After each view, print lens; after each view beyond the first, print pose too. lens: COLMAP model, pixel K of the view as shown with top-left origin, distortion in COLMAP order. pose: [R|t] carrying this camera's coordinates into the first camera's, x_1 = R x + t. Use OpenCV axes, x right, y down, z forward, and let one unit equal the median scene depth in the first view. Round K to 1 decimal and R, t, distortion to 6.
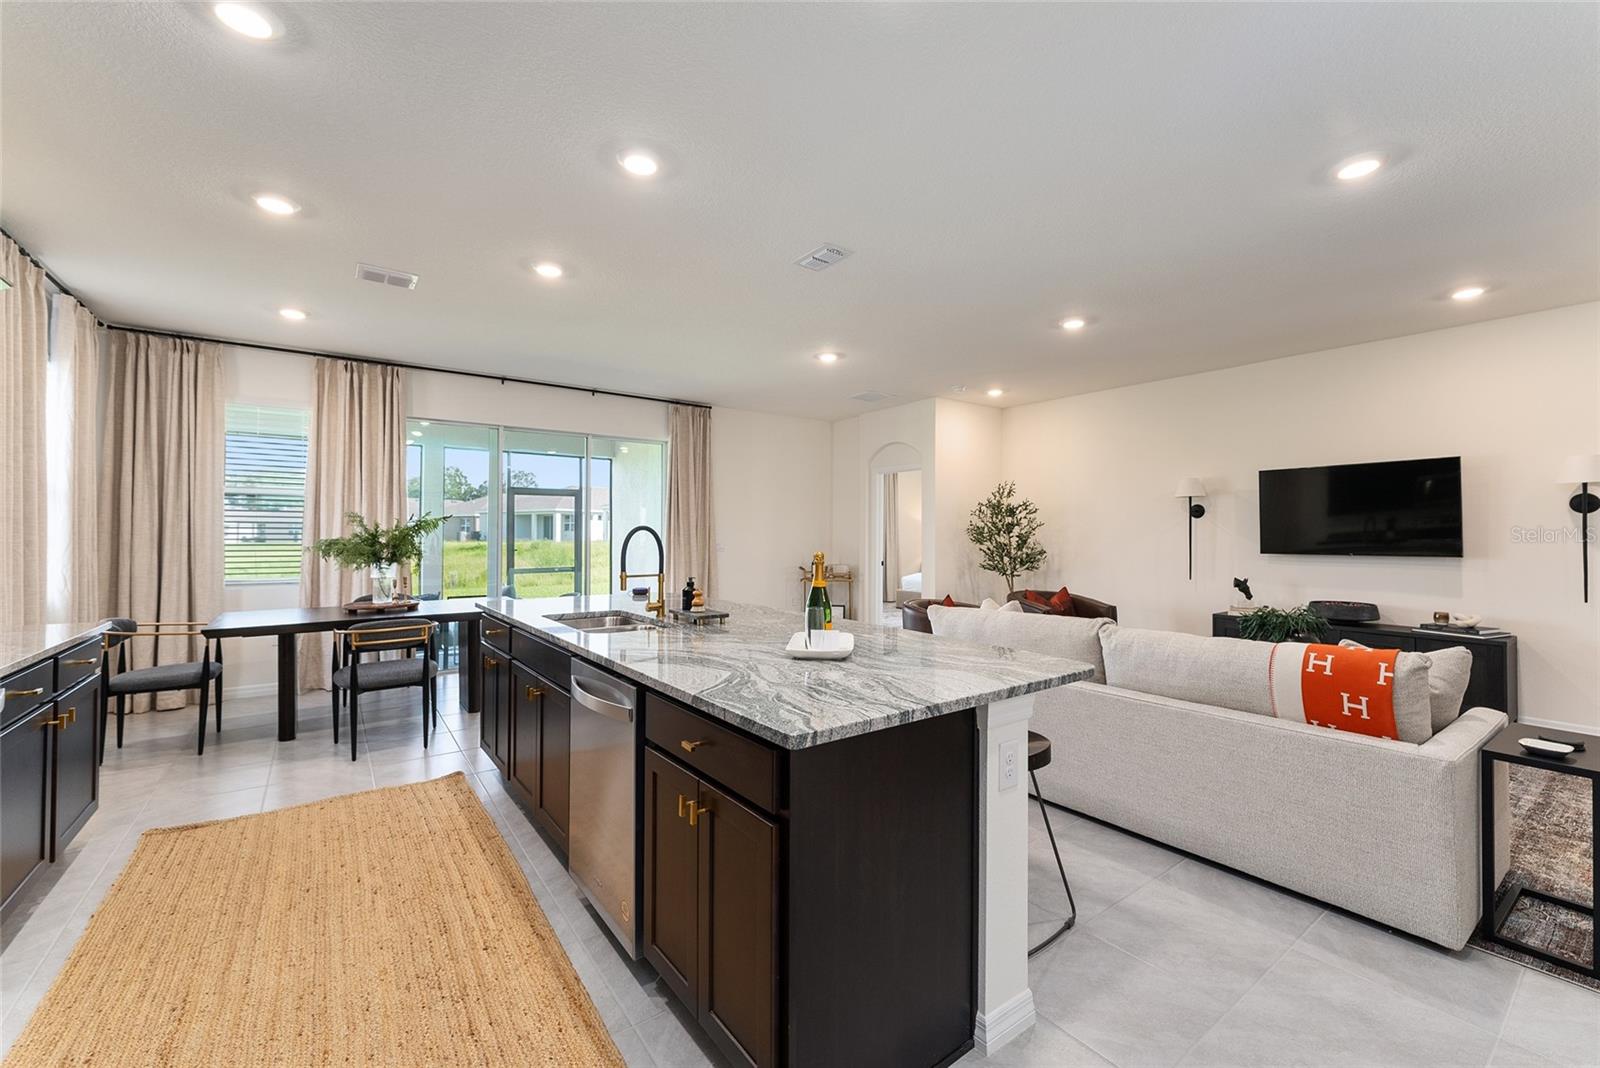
lens RADIAL K [[649.9, 0, 804.1], [0, 649.9, 526.4], [0, 0, 1]] dist [-0.000874, -0.000160]
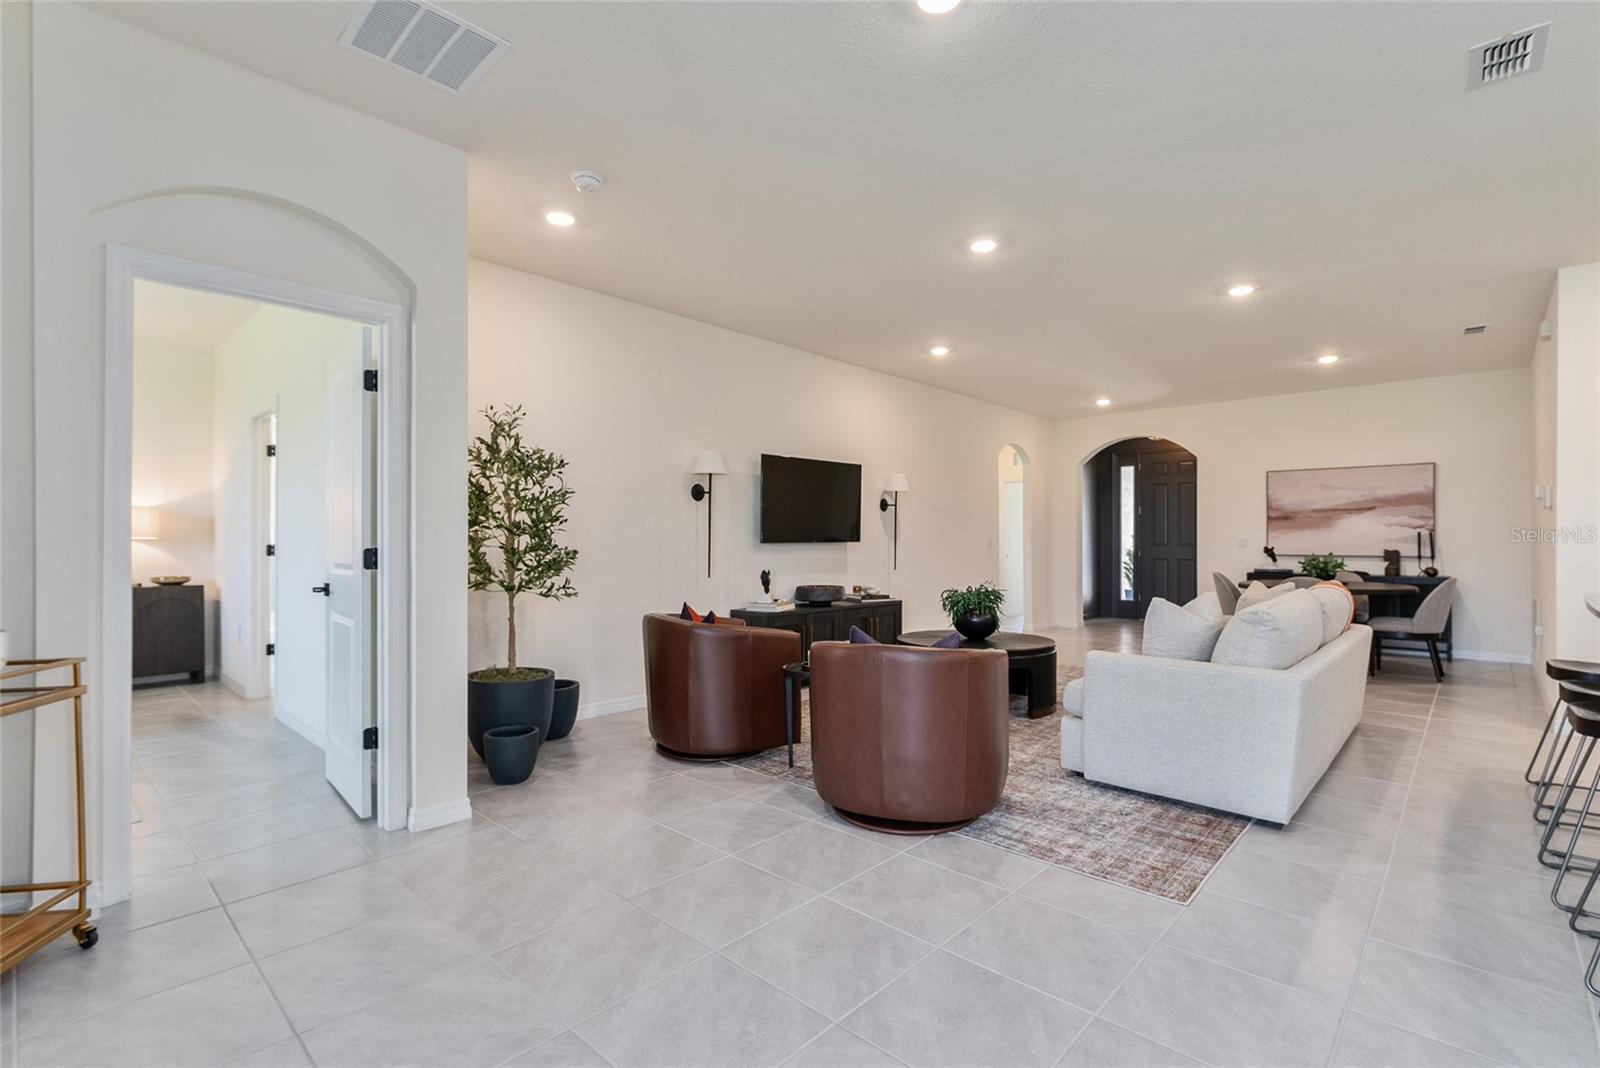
lens RADIAL K [[735.7, 0, 800.0], [0, 735.7, 534.0], [0, 0, 1]] dist [0.000476, 0.000535]
pose [[-0.187671, 0.007664, 0.982202, -0.401597], [-0.011707, 0.999881, -0.010039, 0.045826], [-0.982162, -0.013383, -0.187559, 1.349120]]
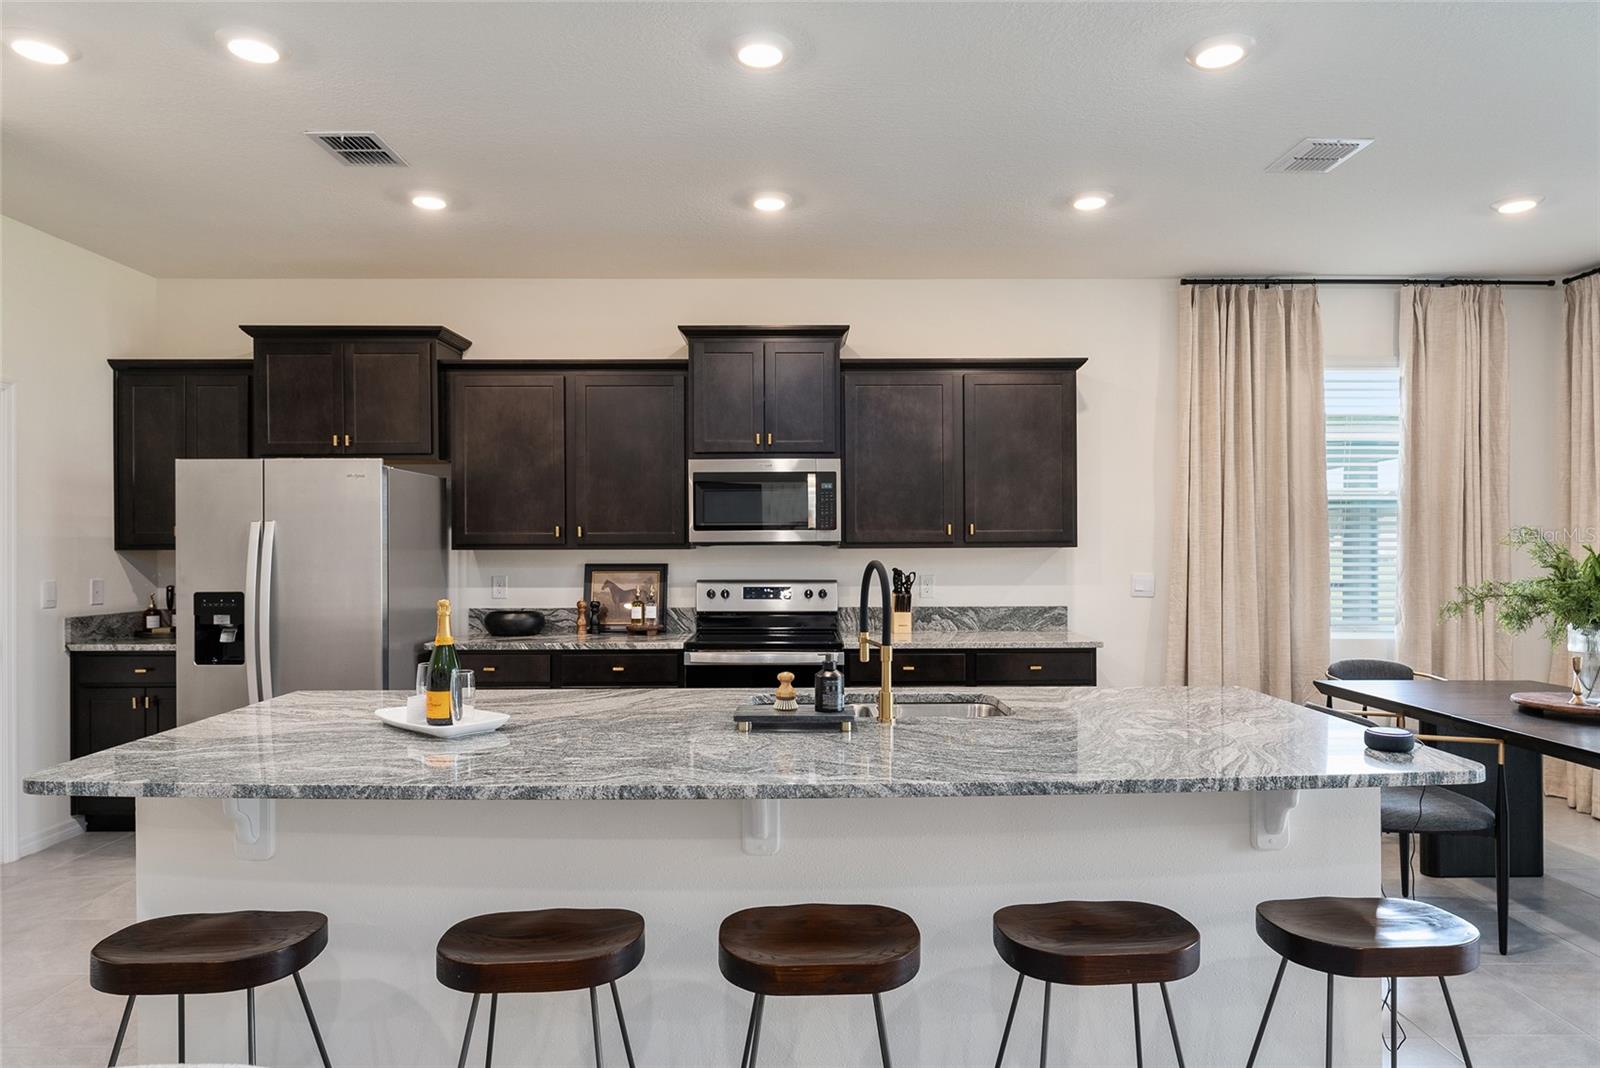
lens RADIAL K [[950.5, 0, 808.1], [0, 950.5, 541.1], [0, 0, 1]] dist [-0.001045, -0.000902]
pose [[-0.584805, -0.003598, -0.811166, 0.317298], [0.009592, 0.999890, -0.011350, -0.005903], [0.811117, -0.014418, -0.584706, 0.928816]]
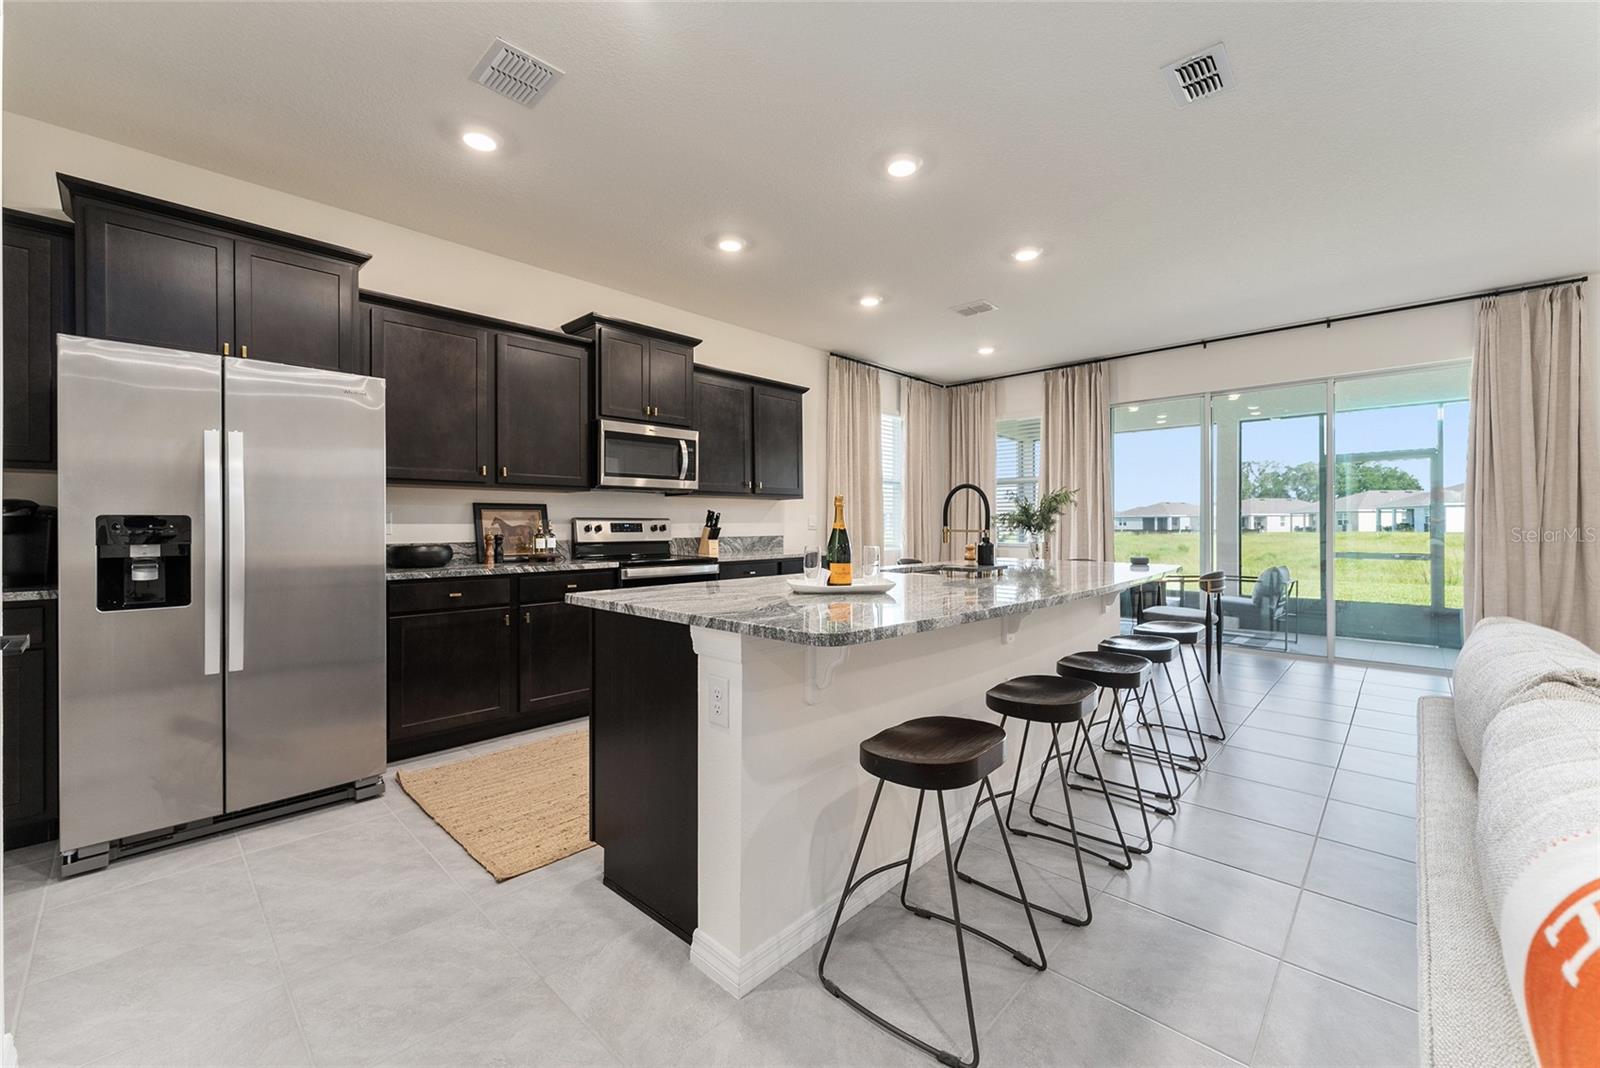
lens RADIAL K [[635.8, 0, 805.2], [0, 635.8, 525.7], [0, 0, 1]] dist [0.000037, 0.000455]
pose [[0.176705, -0.000832, -0.984264, 0.461746], [0.013567, 0.999907, 0.001591, 0.039585], [0.984170, -0.013634, 0.176700, 0.353277]]
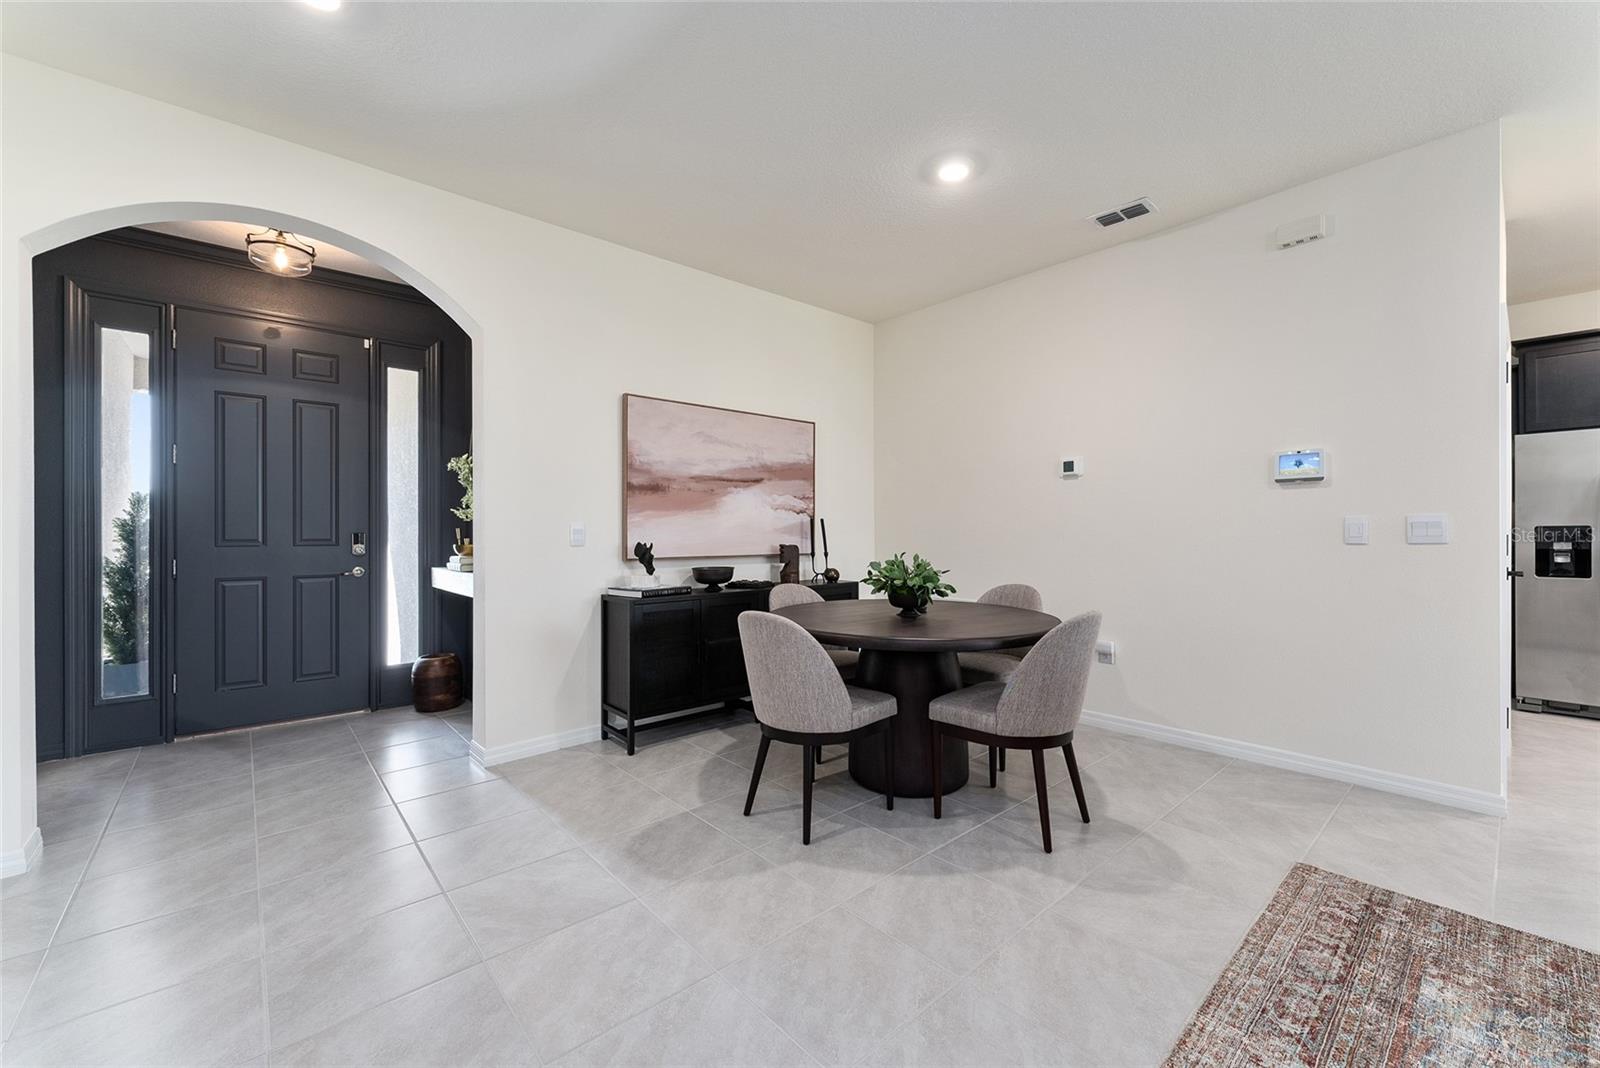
lens RADIAL K [[642.7, 0, 809.1], [0, 642.7, 531.2], [0, 0, 1]] dist [-0.001033, -0.000113]
pose [[-0.995427, 0.001344, -0.095518, 0.987642], [0.002545, 0.999919, -0.012461, 0.041146], [0.095494, -0.012647, -0.995350, 0.707359]]
